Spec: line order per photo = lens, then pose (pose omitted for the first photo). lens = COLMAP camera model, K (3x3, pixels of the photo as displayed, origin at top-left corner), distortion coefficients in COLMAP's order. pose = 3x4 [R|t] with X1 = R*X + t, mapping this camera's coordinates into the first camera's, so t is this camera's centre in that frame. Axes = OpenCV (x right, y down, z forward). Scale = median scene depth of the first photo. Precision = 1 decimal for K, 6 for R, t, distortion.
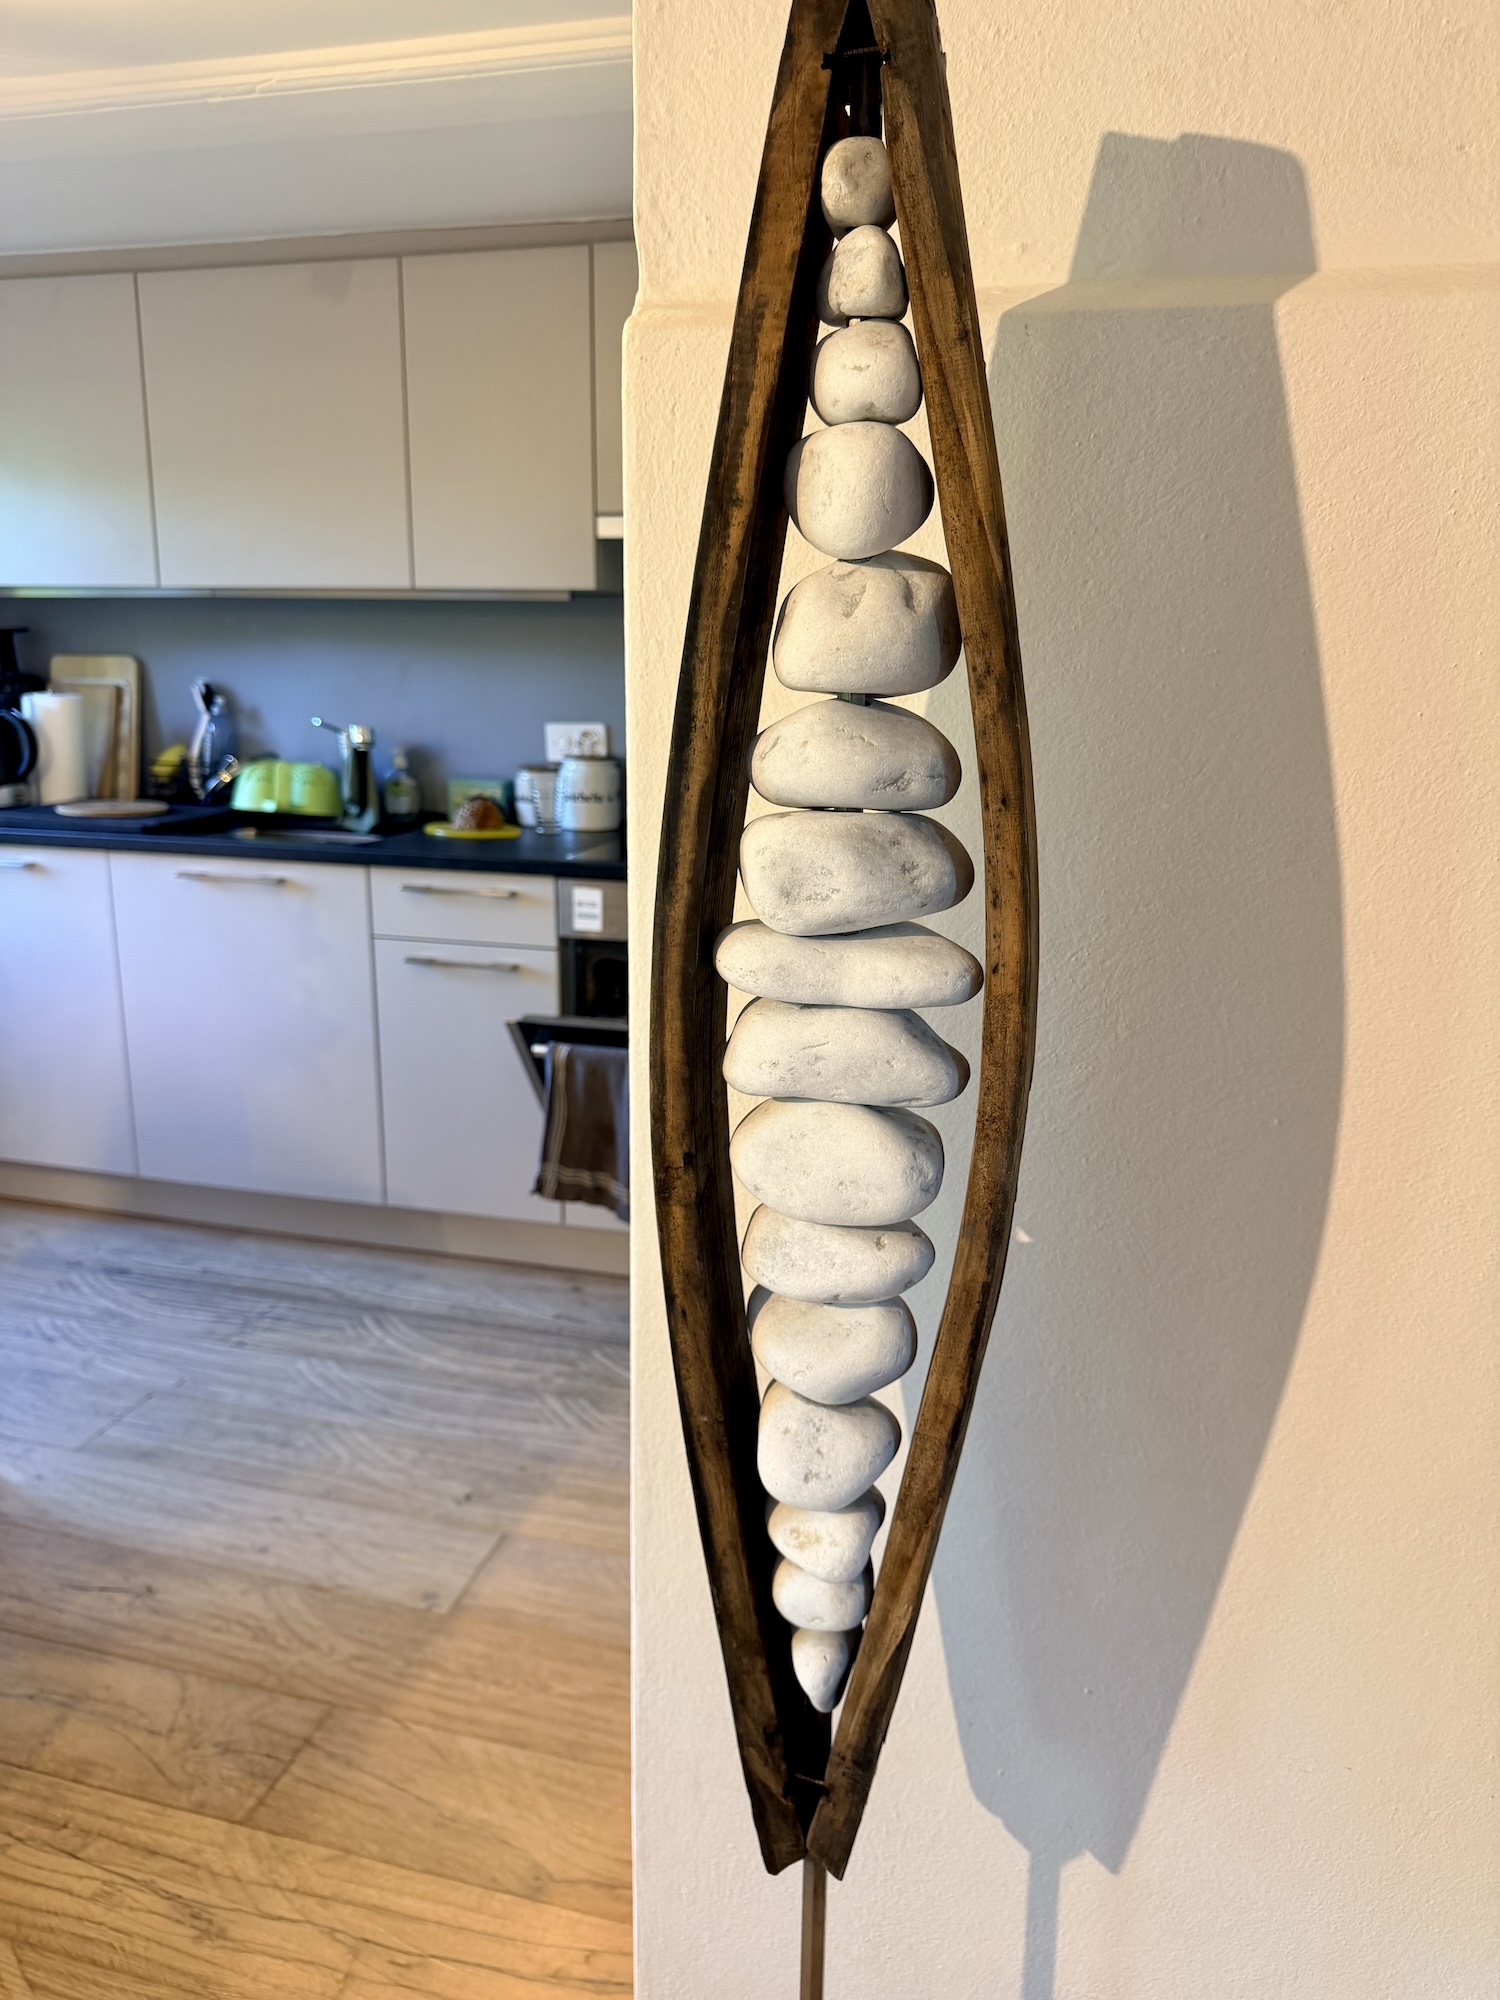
lens RADIAL K [[1433.1, 0, 766.0], [0, 1433.1, 1016.1], [0, 0, 1]] dist [0.019458, -0.018198]
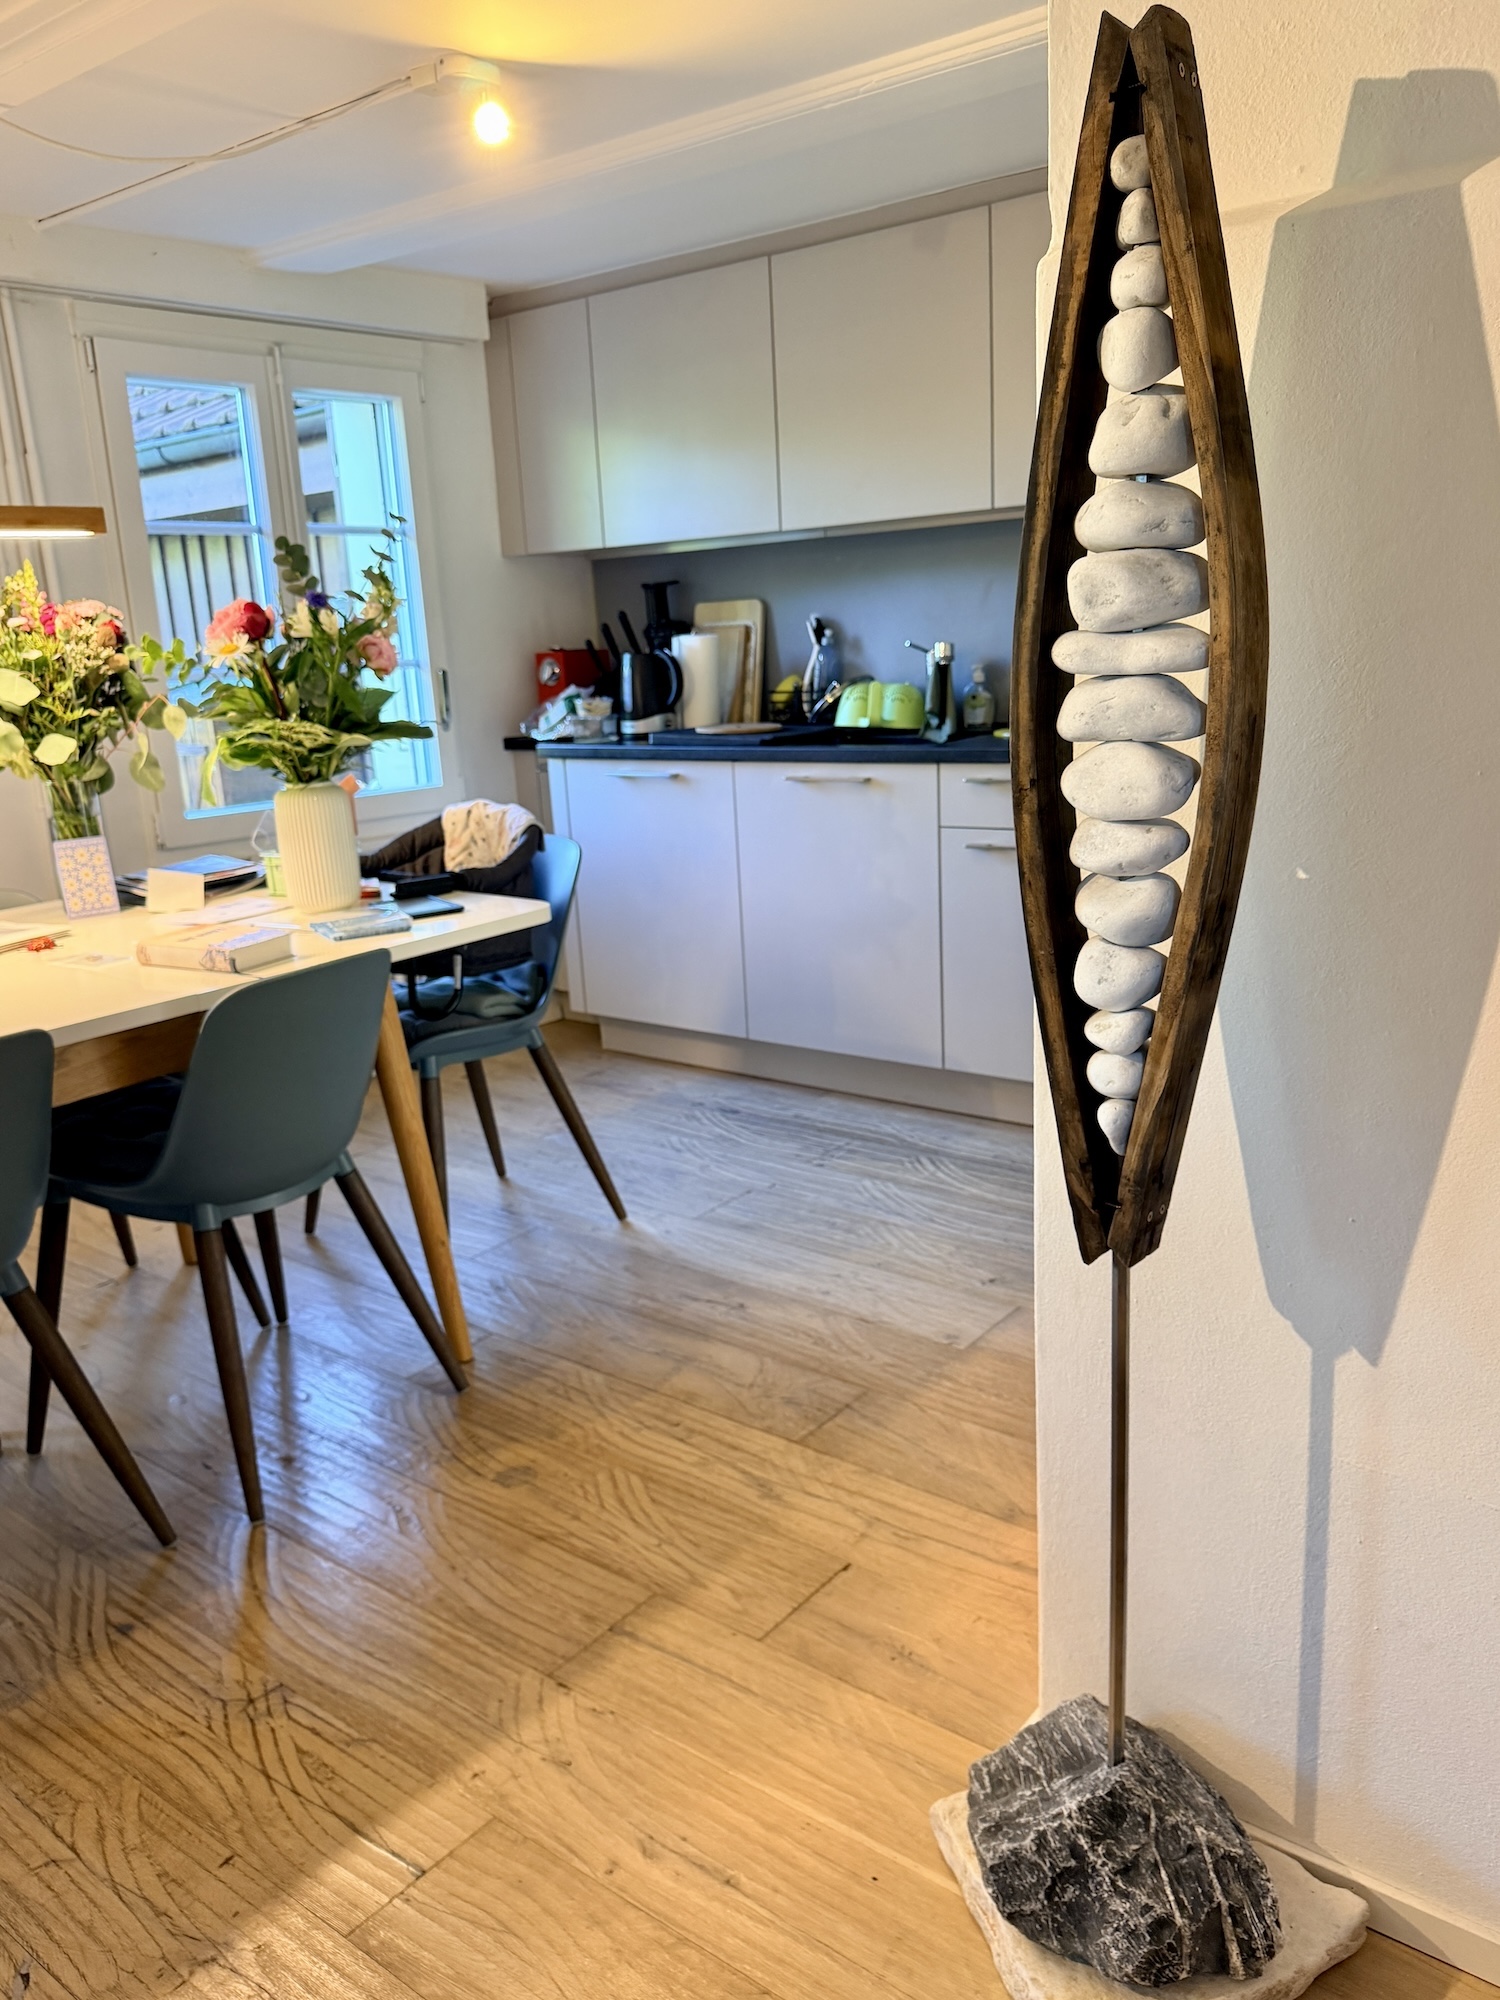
lens RADIAL K [[1548.5, 0, 758.1], [0, 1548.5, 1034.8], [0, 0, 1]] dist [-0.002873, 0.003459]
pose [[0.914543, 0.039151, -0.402589, 0.337592], [-0.032792, 0.999205, 0.022679, 0.320950], [0.403157, -0.007540, 0.915100, -0.655175]]
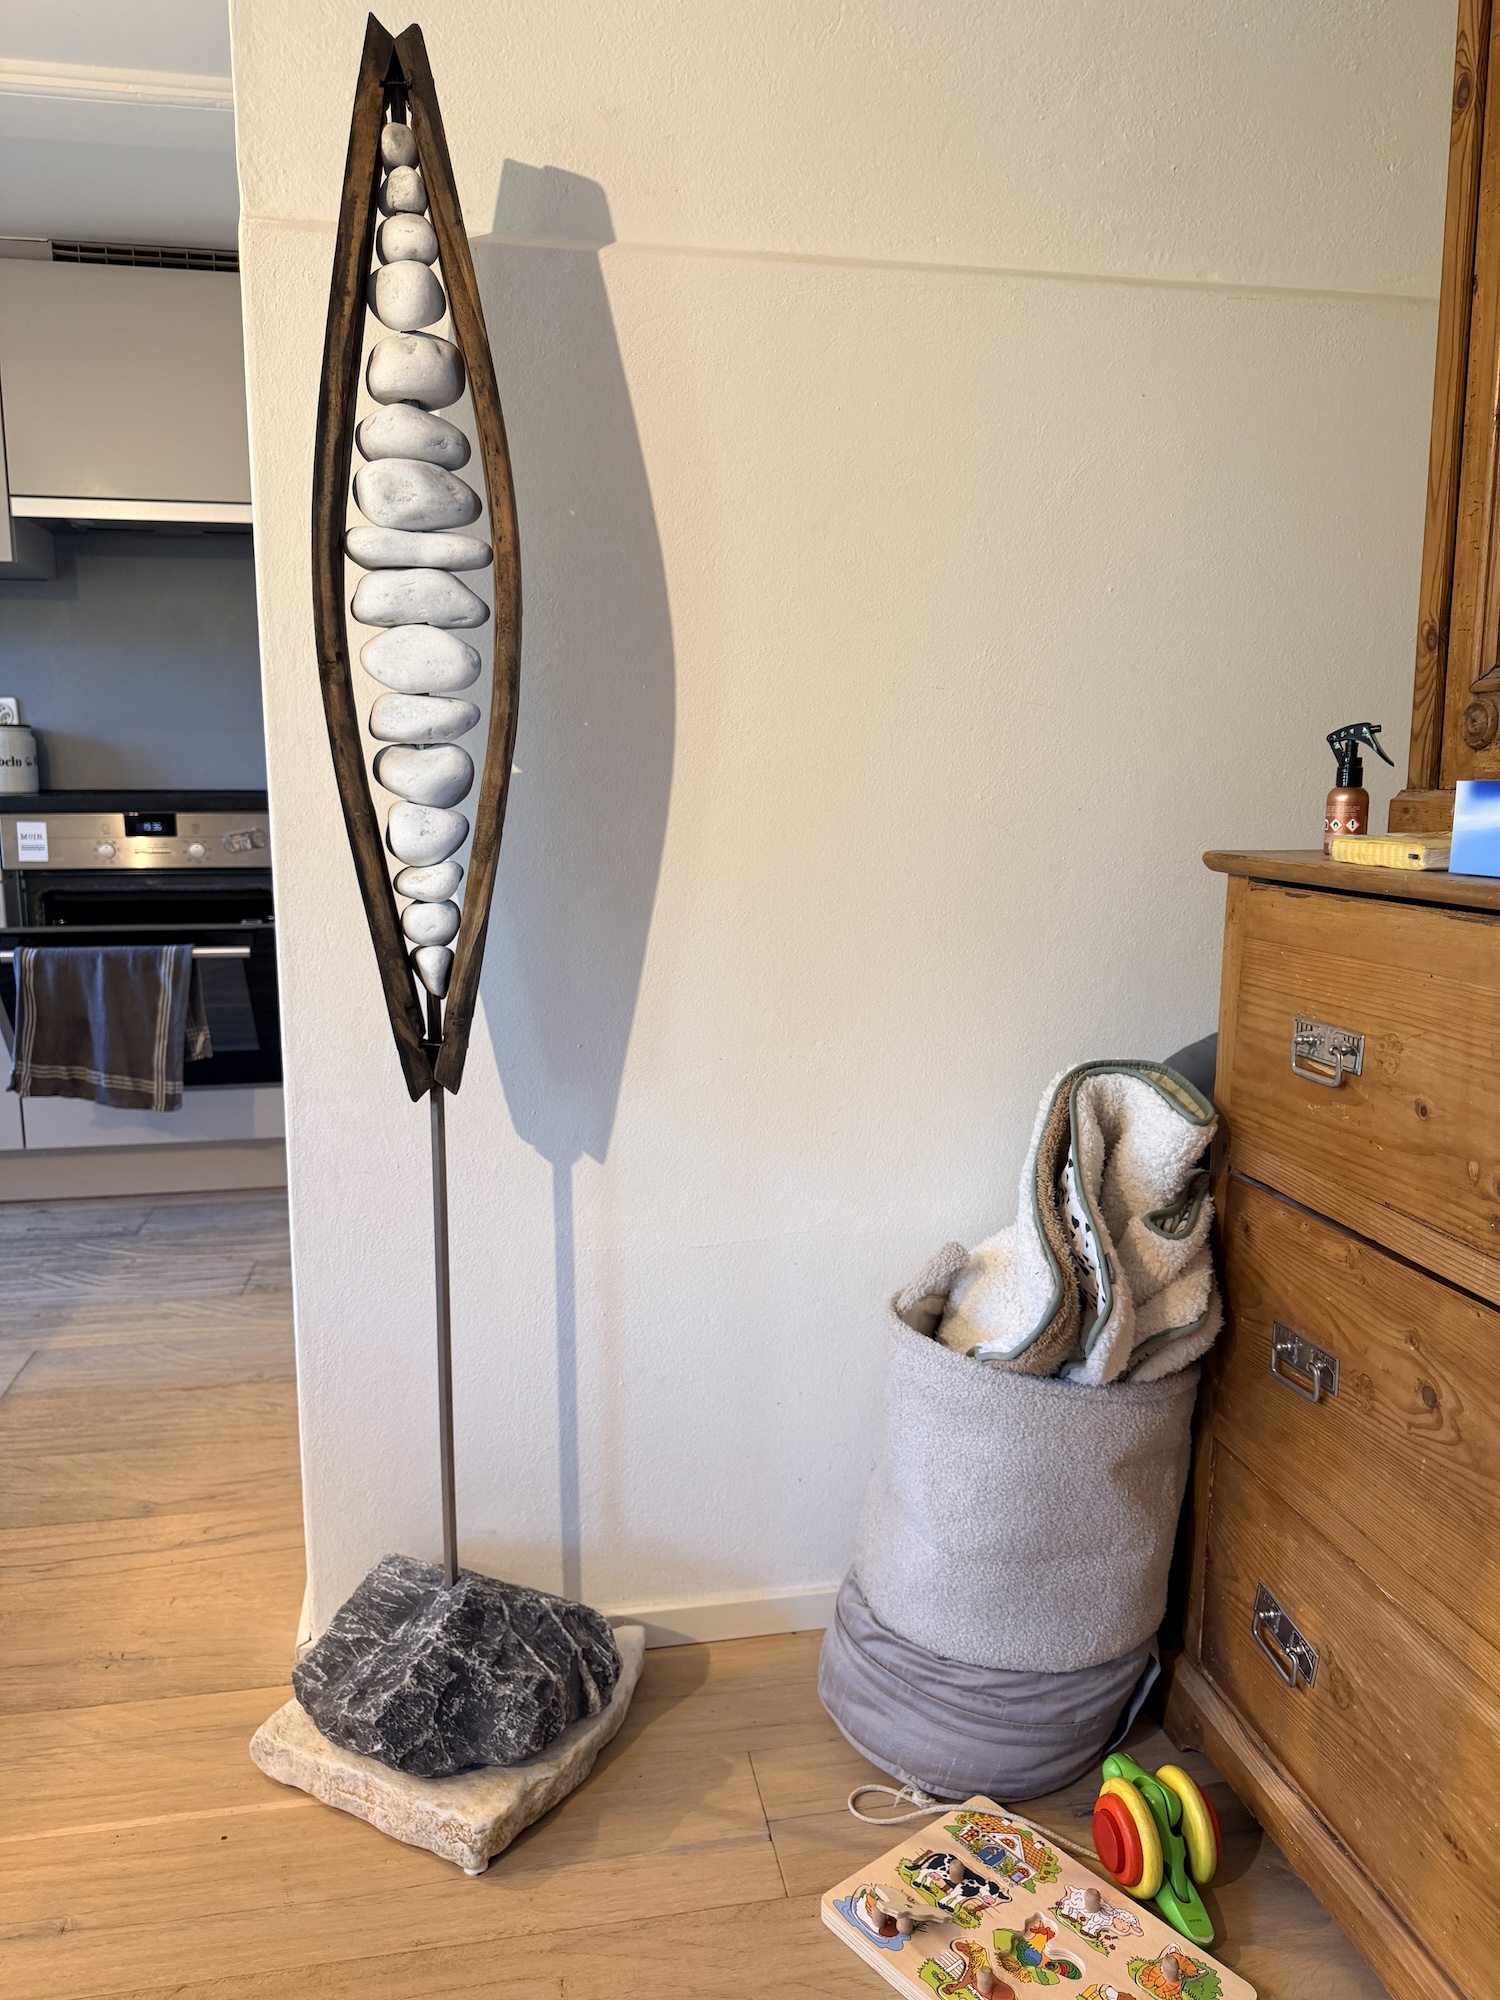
lens RADIAL K [[1433.1, 0, 745.2], [0, 1433.1, 999.9], [0, 0, 1]] dist [0.019458, -0.018198]
pose [[0.911716, -0.073232, 0.404241, -0.315470], [0.113998, 0.990439, -0.077682, 0.654602], [-0.394687, 0.116906, 0.911348, -0.713611]]
